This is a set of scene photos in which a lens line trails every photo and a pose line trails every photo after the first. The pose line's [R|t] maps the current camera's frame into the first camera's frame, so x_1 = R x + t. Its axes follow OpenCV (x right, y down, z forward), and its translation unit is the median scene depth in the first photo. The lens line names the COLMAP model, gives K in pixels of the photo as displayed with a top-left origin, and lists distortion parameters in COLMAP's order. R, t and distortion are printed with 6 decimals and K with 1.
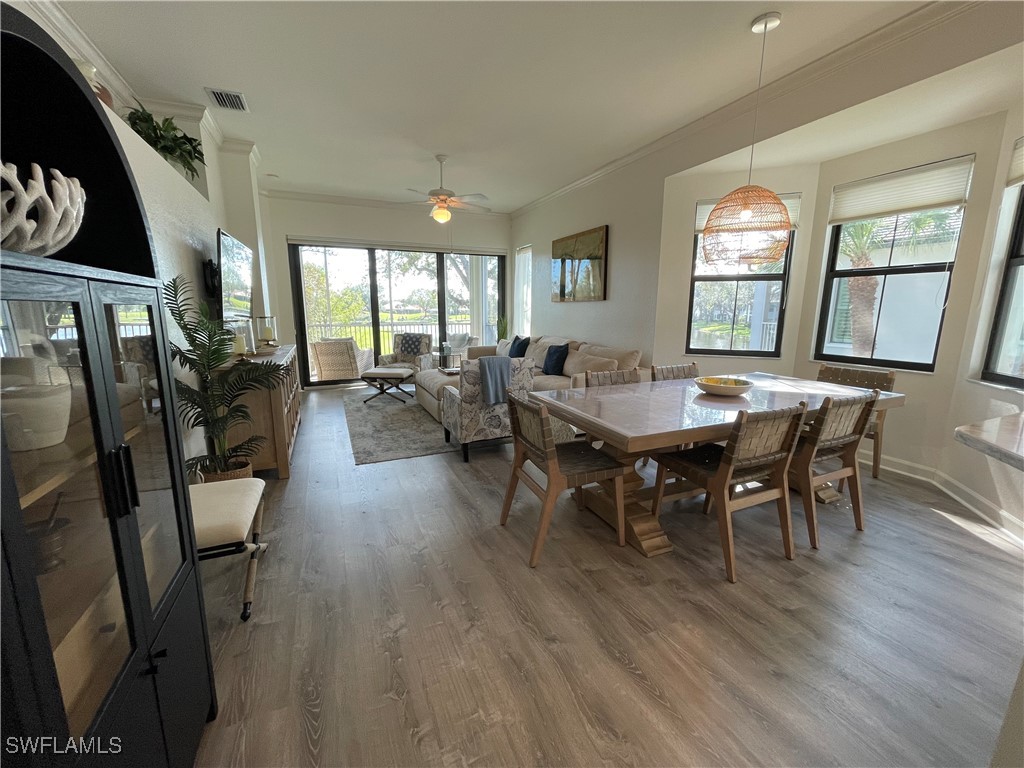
lens RADIAL K [[412.8, 0, 513.8], [0, 412.8, 382.2], [0, 0, 1]] dist [-0.007933, 0.002532]
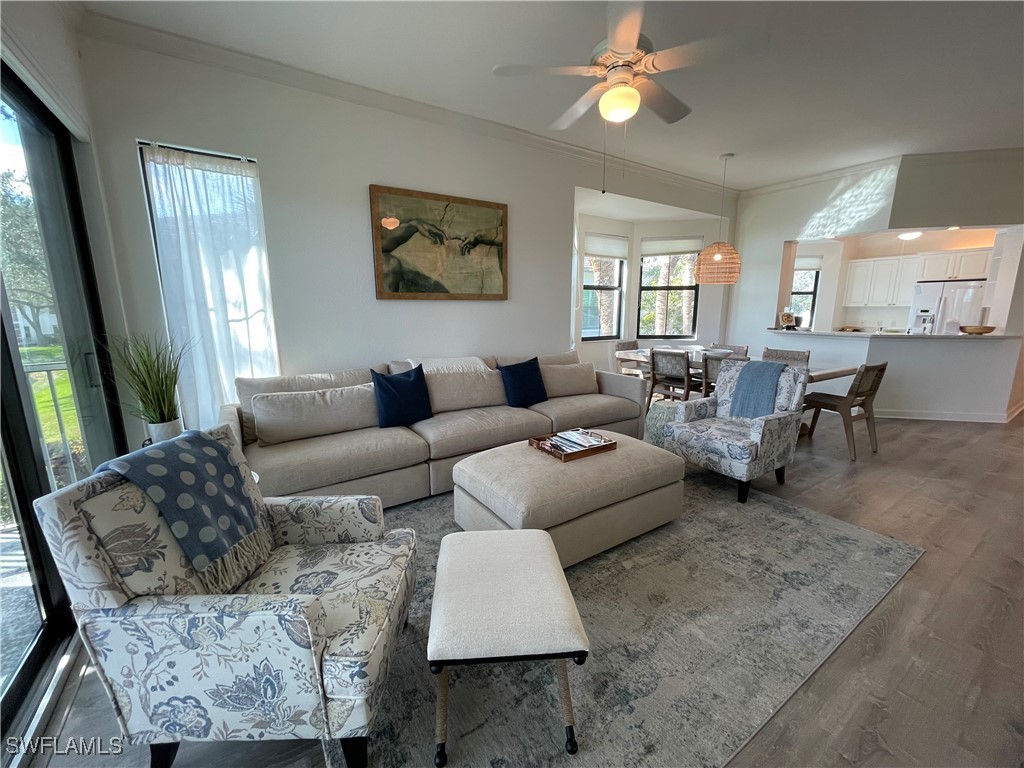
lens RADIAL K [[412.8, 0, 509.9], [0, 412.8, 387.7], [0, 0, 1]] dist [-0.007933, 0.002532]
pose [[-0.146940, -0.180316, 0.972571, -0.758633], [0.191662, 0.959419, 0.206835, -0.260701], [-0.970399, 0.216797, -0.106418, 1.449340]]
